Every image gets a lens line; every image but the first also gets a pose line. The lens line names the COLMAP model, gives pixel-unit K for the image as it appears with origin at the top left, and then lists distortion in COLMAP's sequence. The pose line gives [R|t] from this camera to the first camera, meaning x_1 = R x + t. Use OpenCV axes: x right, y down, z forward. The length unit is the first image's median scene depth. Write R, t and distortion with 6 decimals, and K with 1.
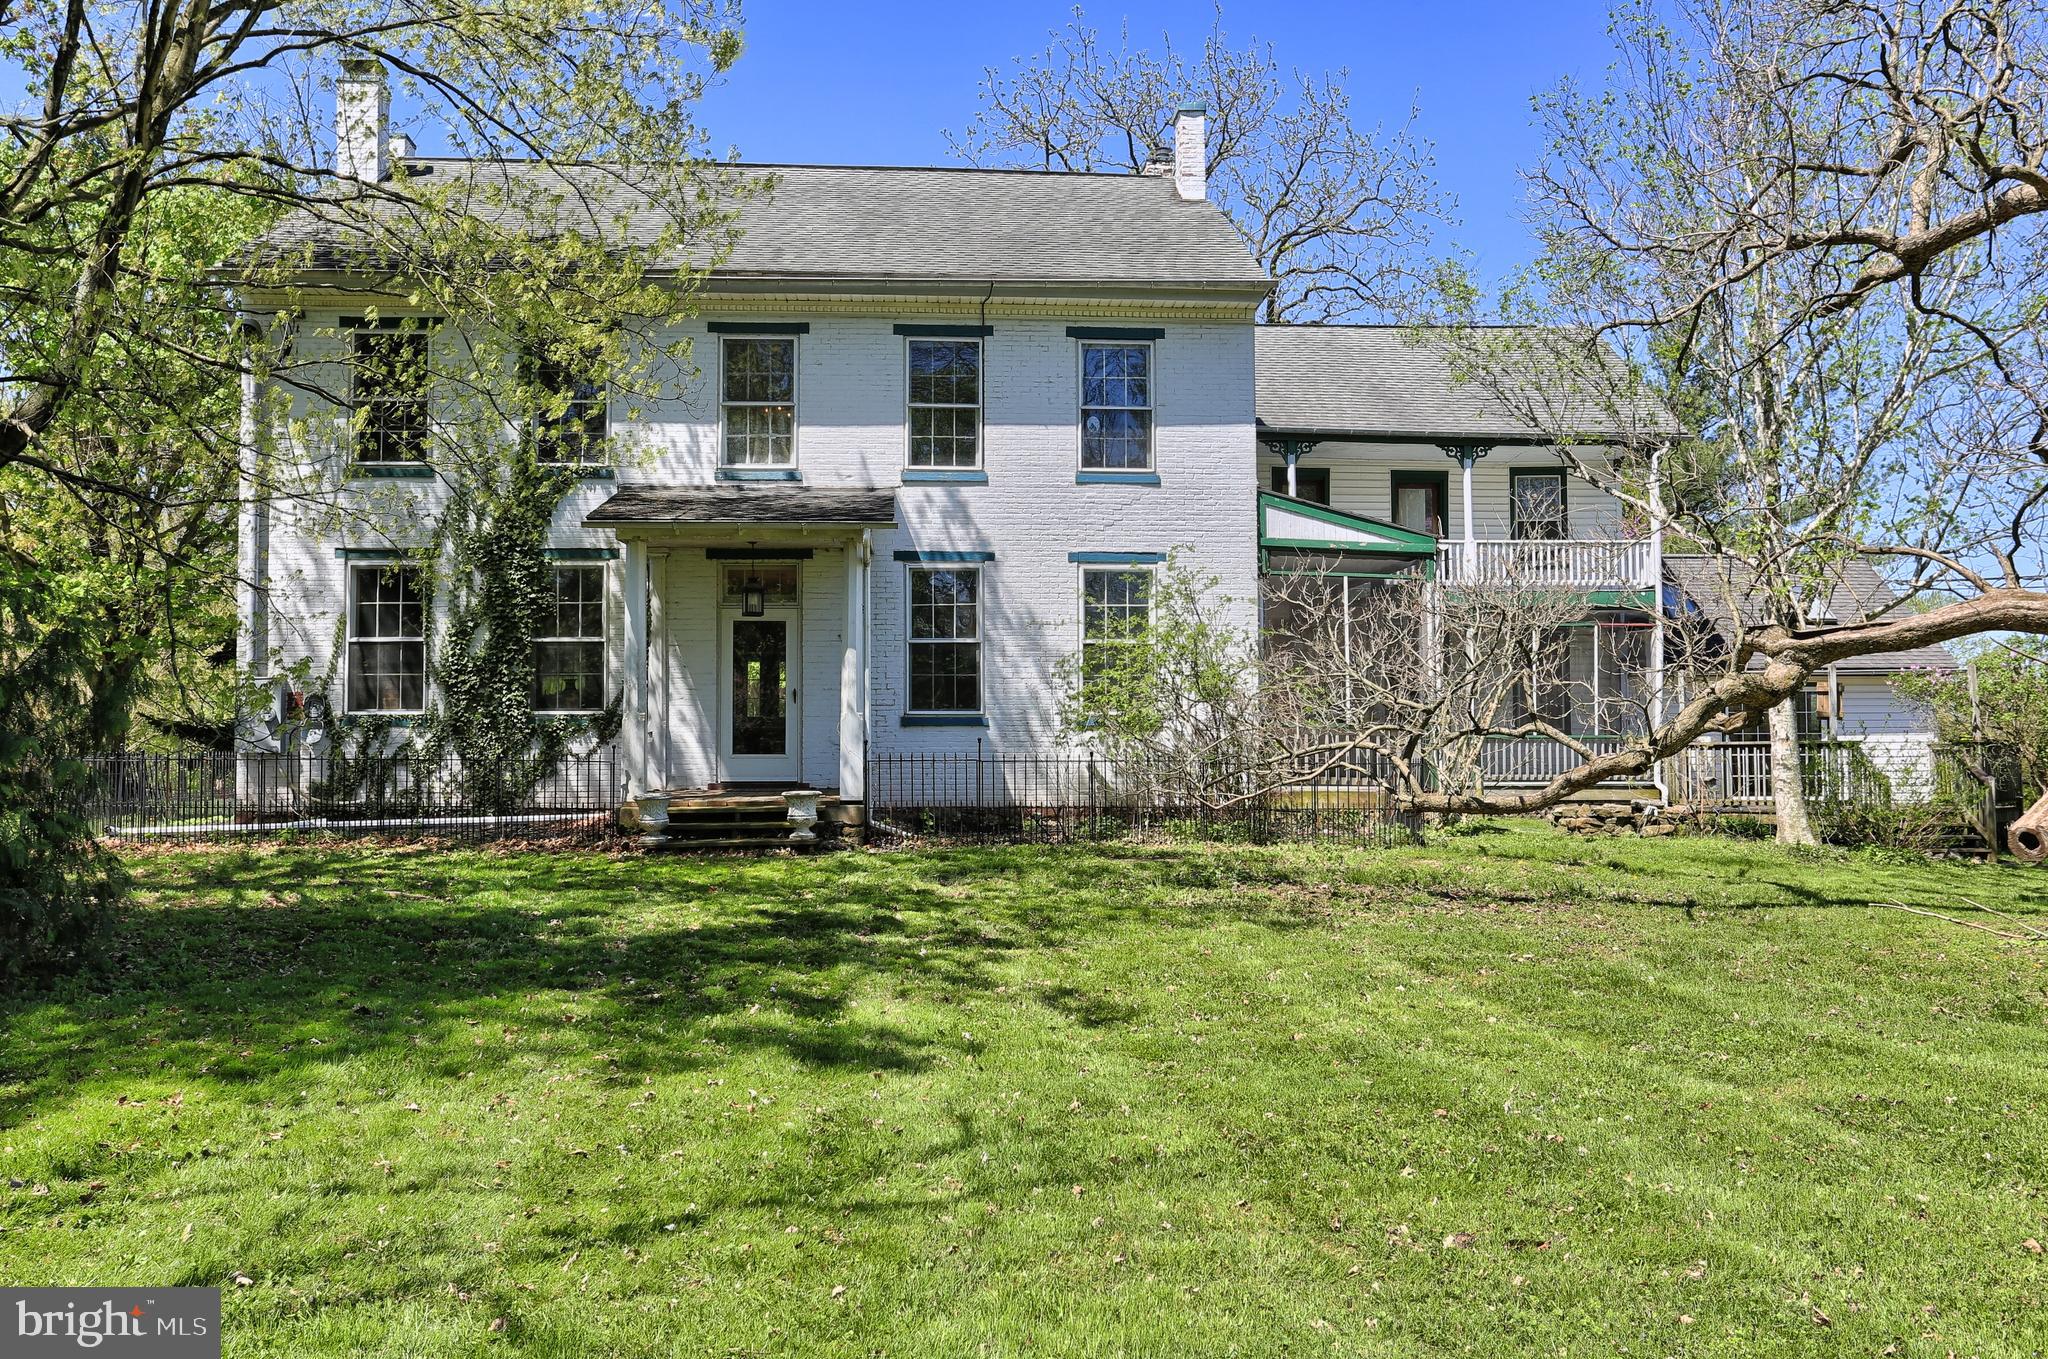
lens RADIAL K [[1897.6, 0, 1017.5], [0, 1897.6, 667.2], [0, 0, 1]] dist [0.035276, 0.000000]
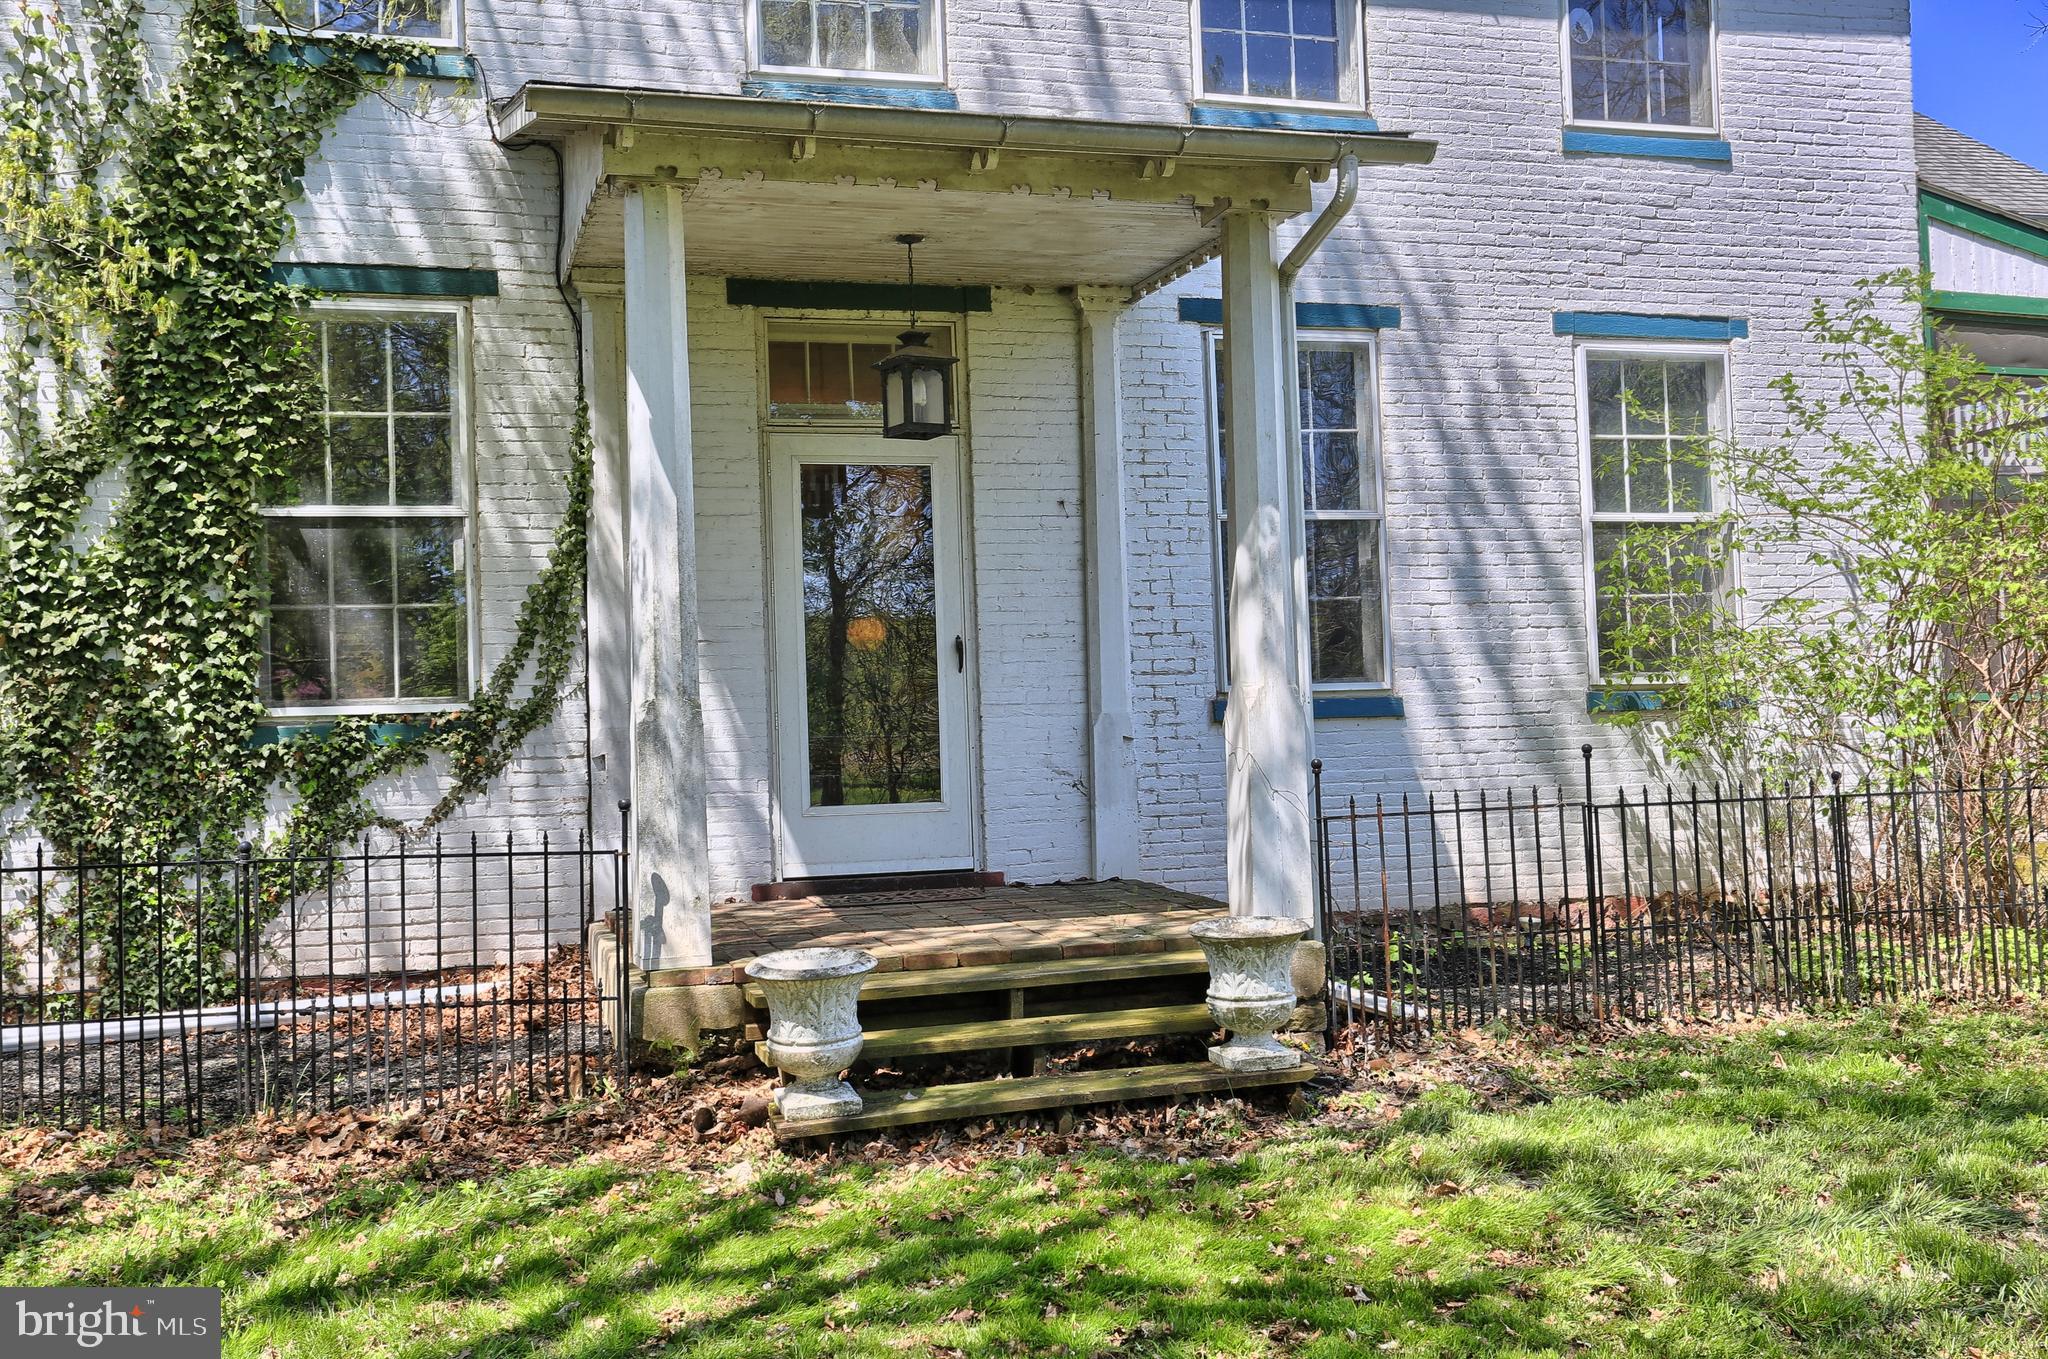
lens RADIAL K [[2028.7, 0, 1026.5], [0, 2028.7, 688.9], [0, 0, 1]] dist [0.065018, 0.000000]
pose [[0.972408, -0.023126, 0.232136, -0.203618], [0.020573, 0.999698, 0.013413, 0.017159], [-0.232376, -0.008267, 0.972591, 0.583187]]
